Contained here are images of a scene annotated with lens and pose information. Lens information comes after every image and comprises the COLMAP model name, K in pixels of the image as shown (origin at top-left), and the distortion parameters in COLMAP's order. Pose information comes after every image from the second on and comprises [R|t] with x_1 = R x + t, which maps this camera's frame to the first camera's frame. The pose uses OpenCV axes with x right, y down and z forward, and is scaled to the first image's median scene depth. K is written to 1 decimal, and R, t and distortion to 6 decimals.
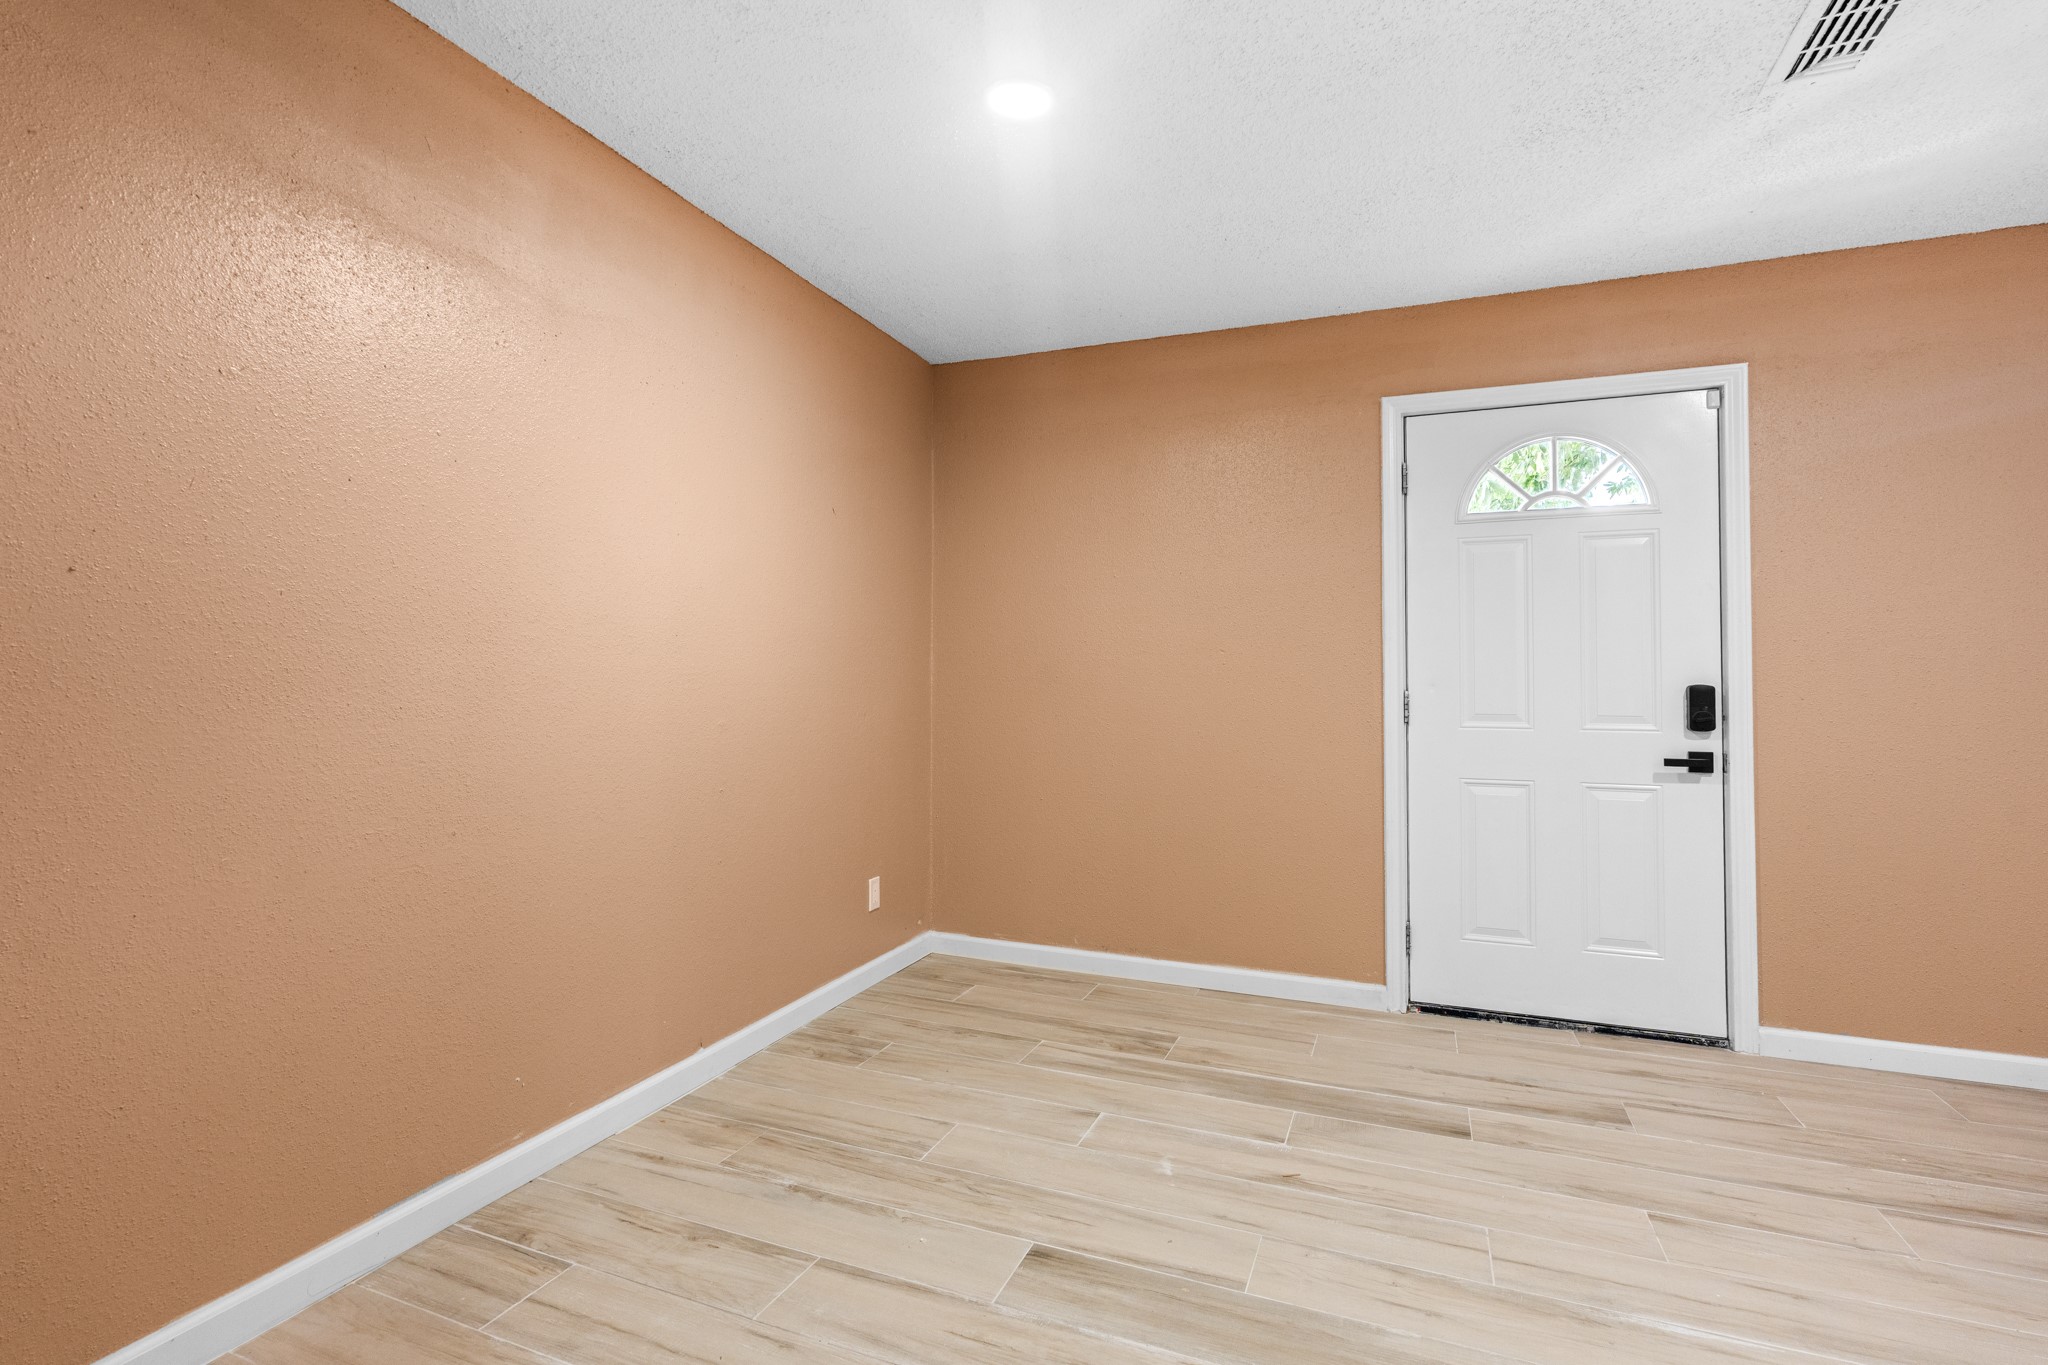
lens RADIAL K [[951.4, 0, 1033.4], [0, 951.4, 676.2], [0, 0, 1]] dist [-0.001831, 0.000693]
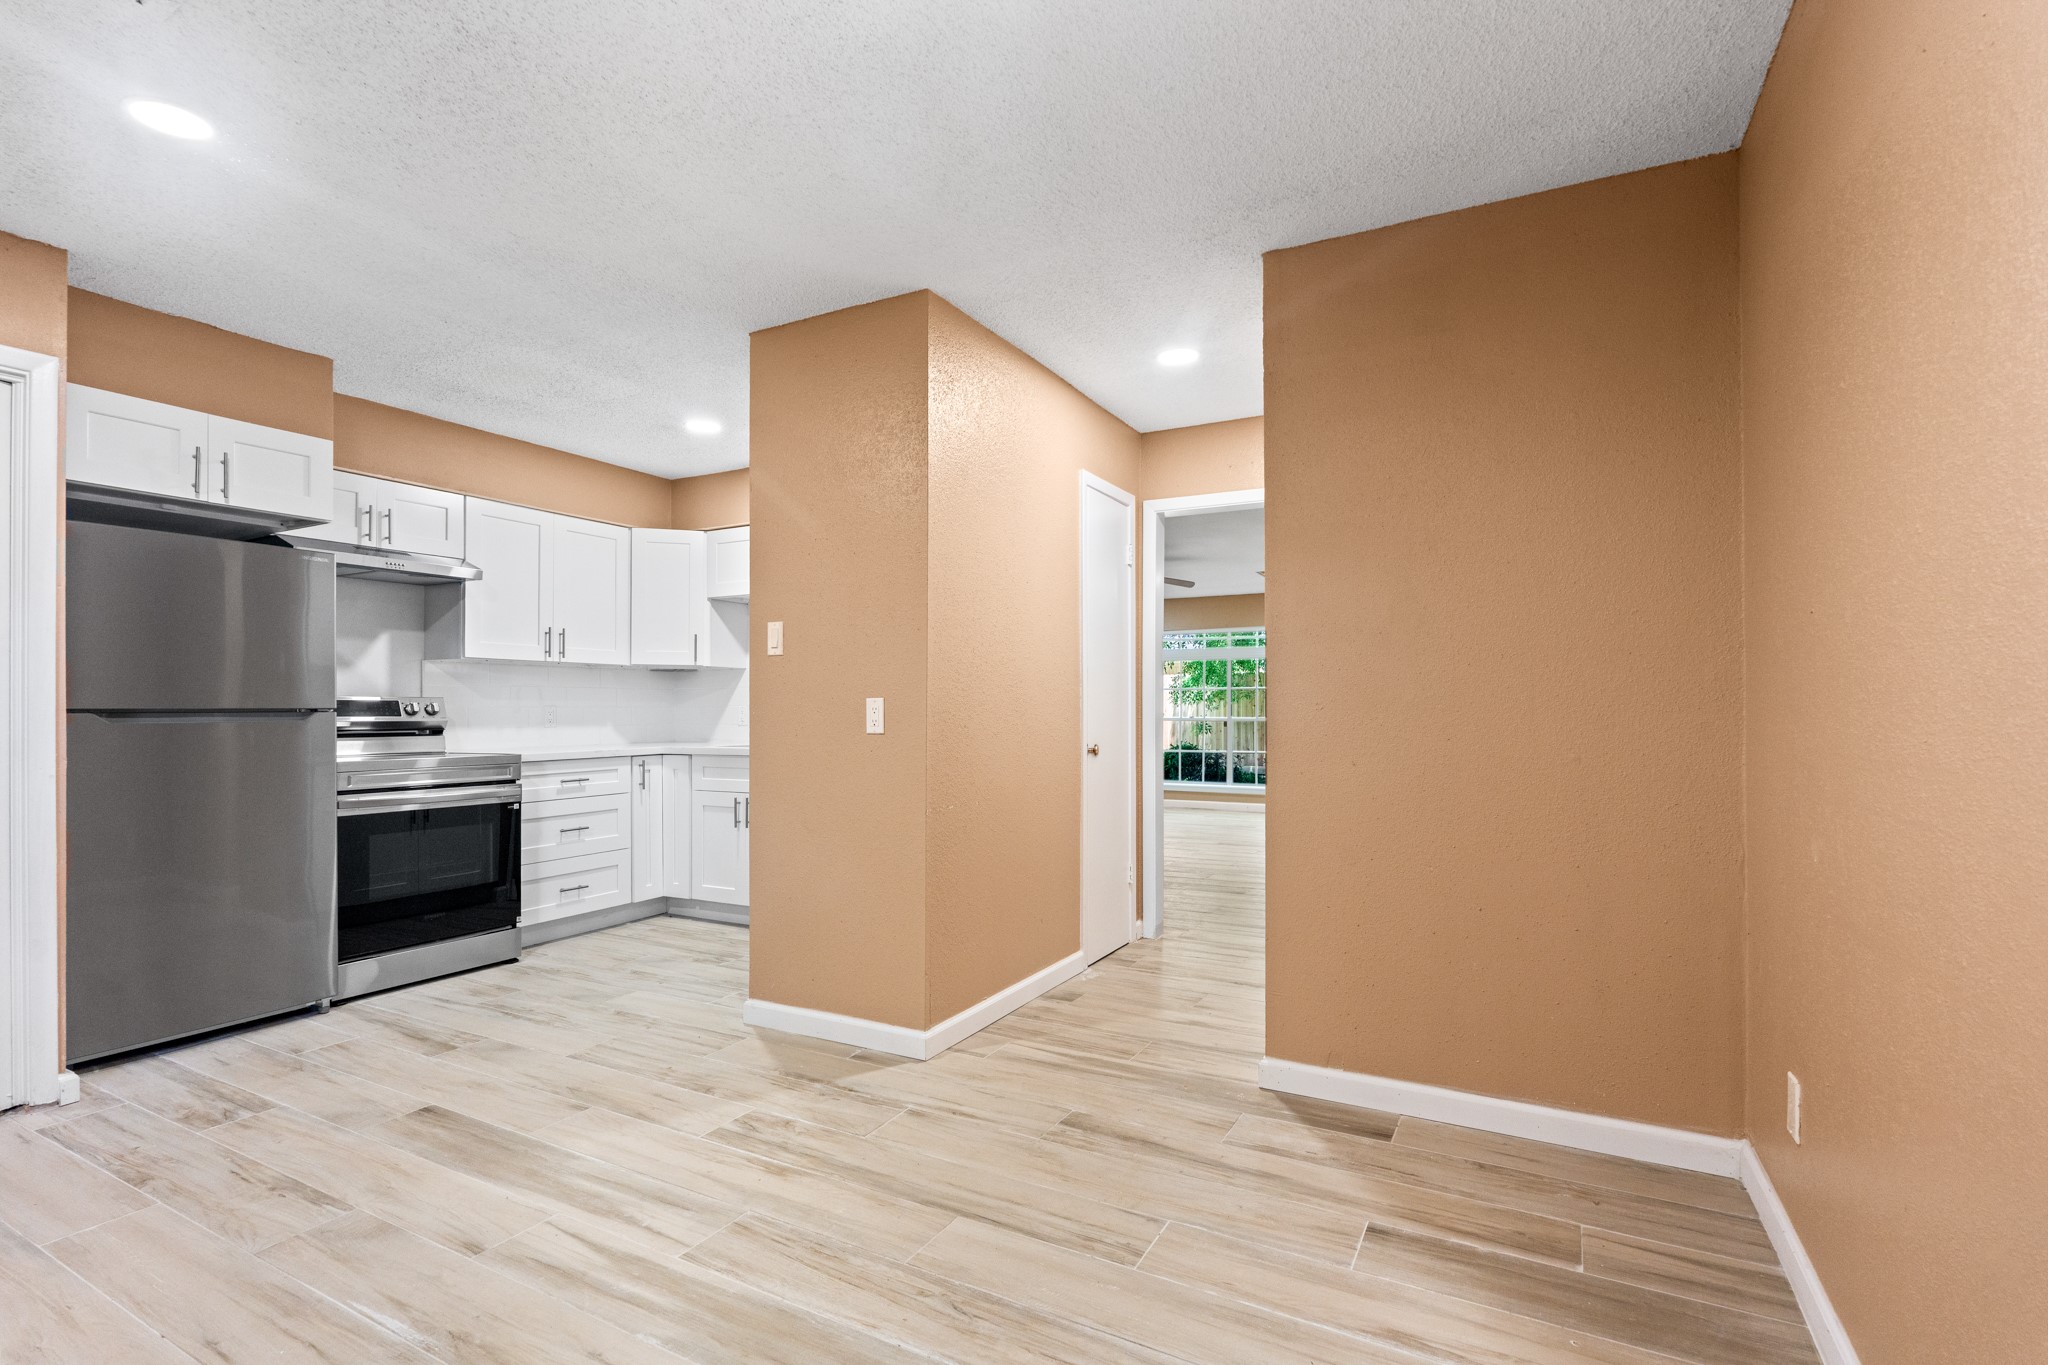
lens RADIAL K [[951.4, 0, 1043.6], [0, 951.4, 697.4], [0, 0, 1]] dist [-0.001831, 0.000693]
pose [[-0.992963, 0.004758, 0.118325, -0.088706], [0.002955, 0.999877, -0.015403, 0.008877], [-0.118384, -0.014945, -0.992855, 1.106425]]
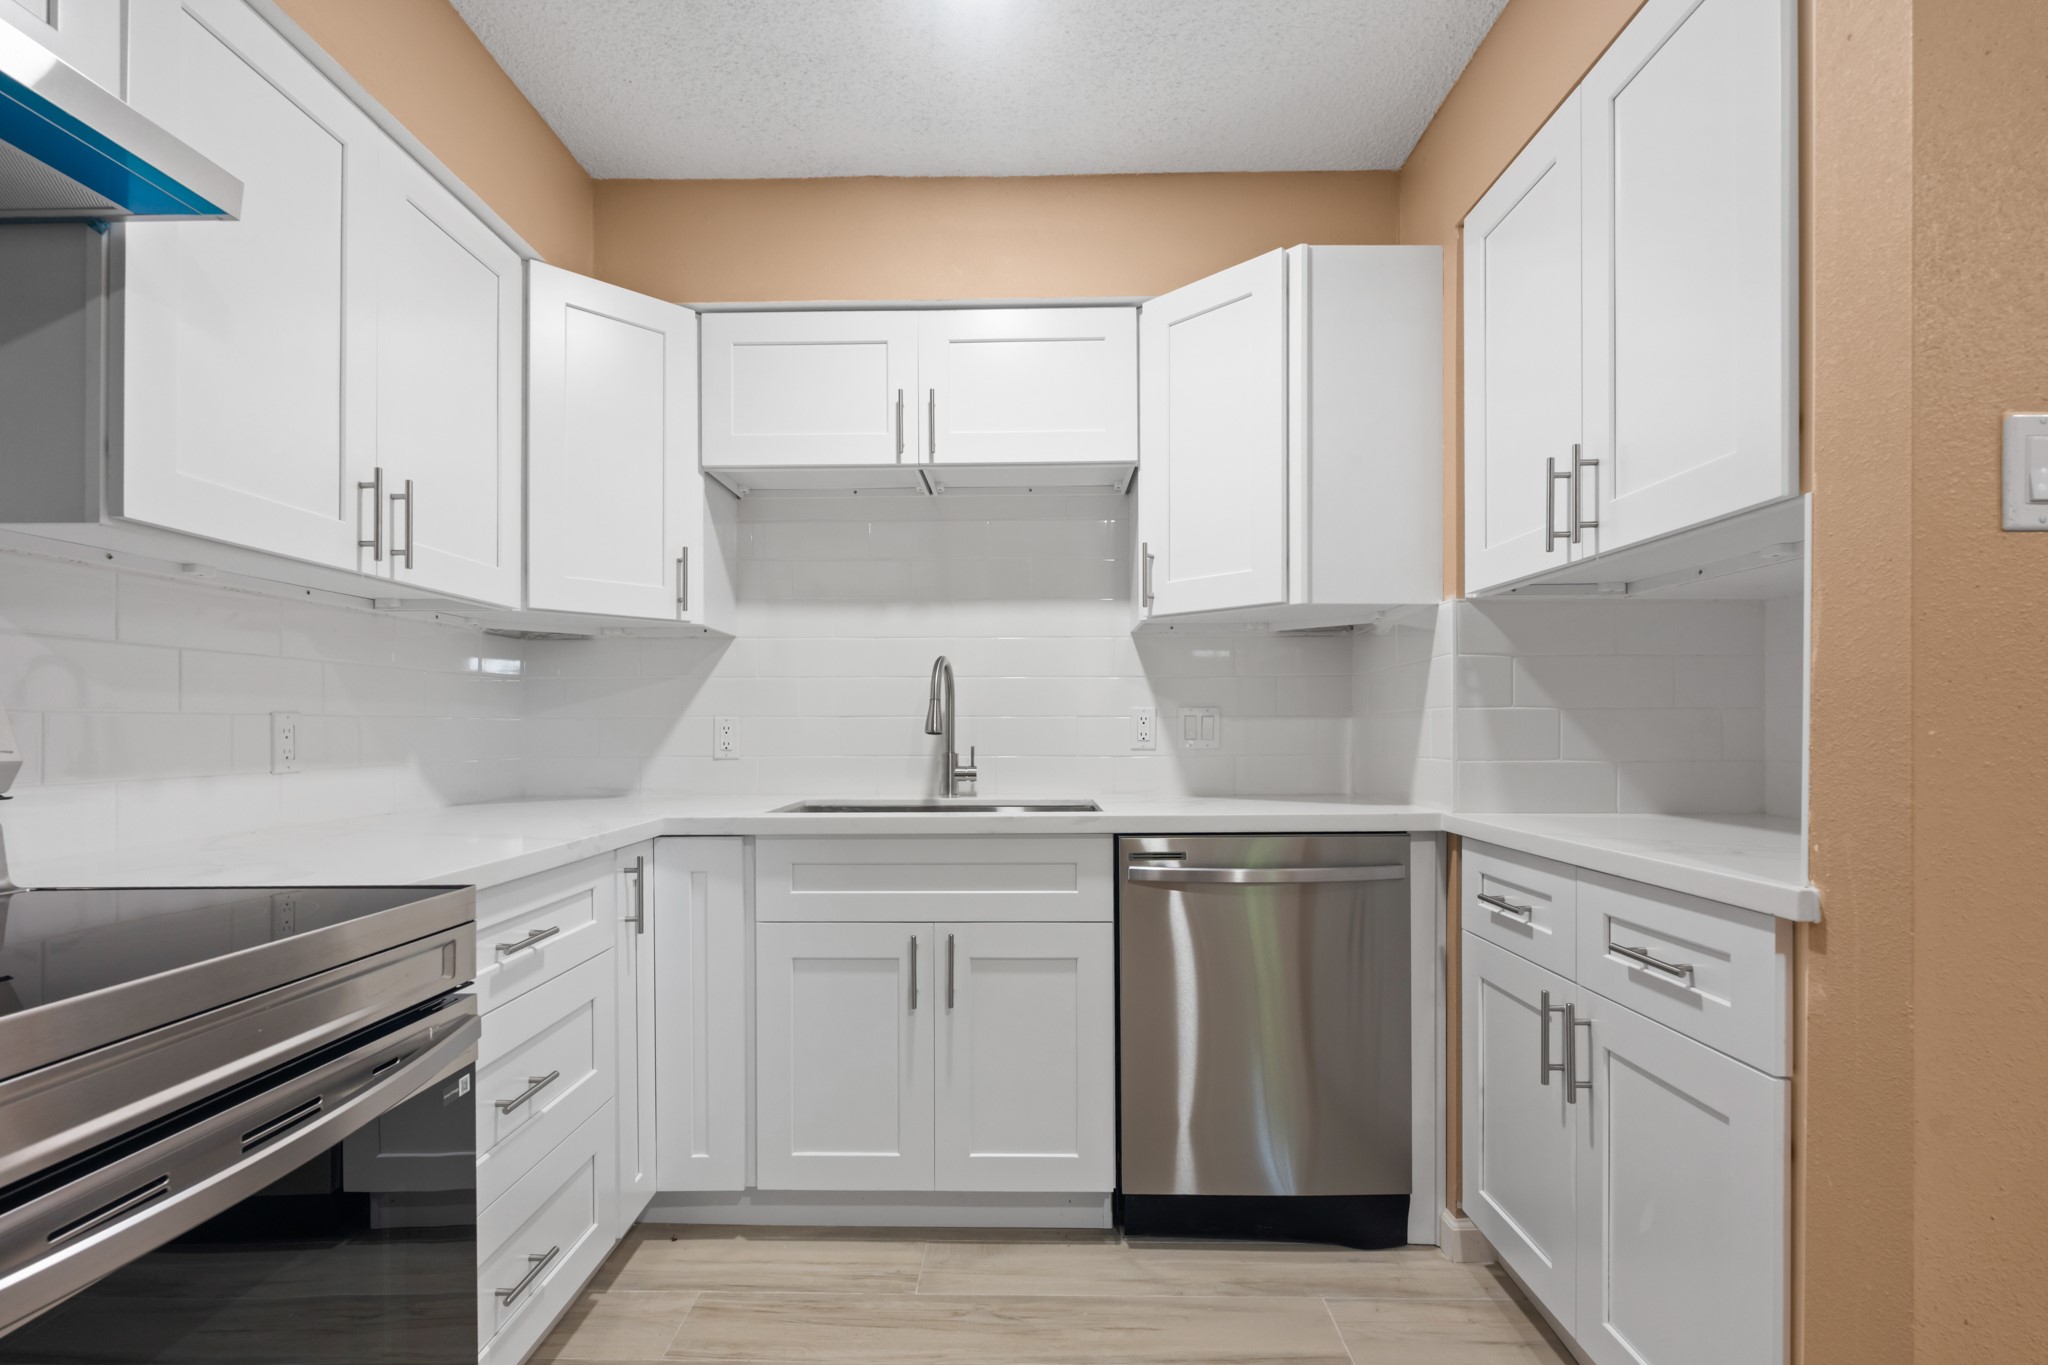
lens RADIAL K [[951.4, 0, 1012.0], [0, 951.4, 726.1], [0, 0, 1]] dist [-0.001831, 0.000693]
pose [[-0.940080, 0.000388, -0.340953, 0.795168], [0.001591, 0.999993, -0.003247, 0.006874], [0.340950, -0.003595, -0.940075, 0.205824]]
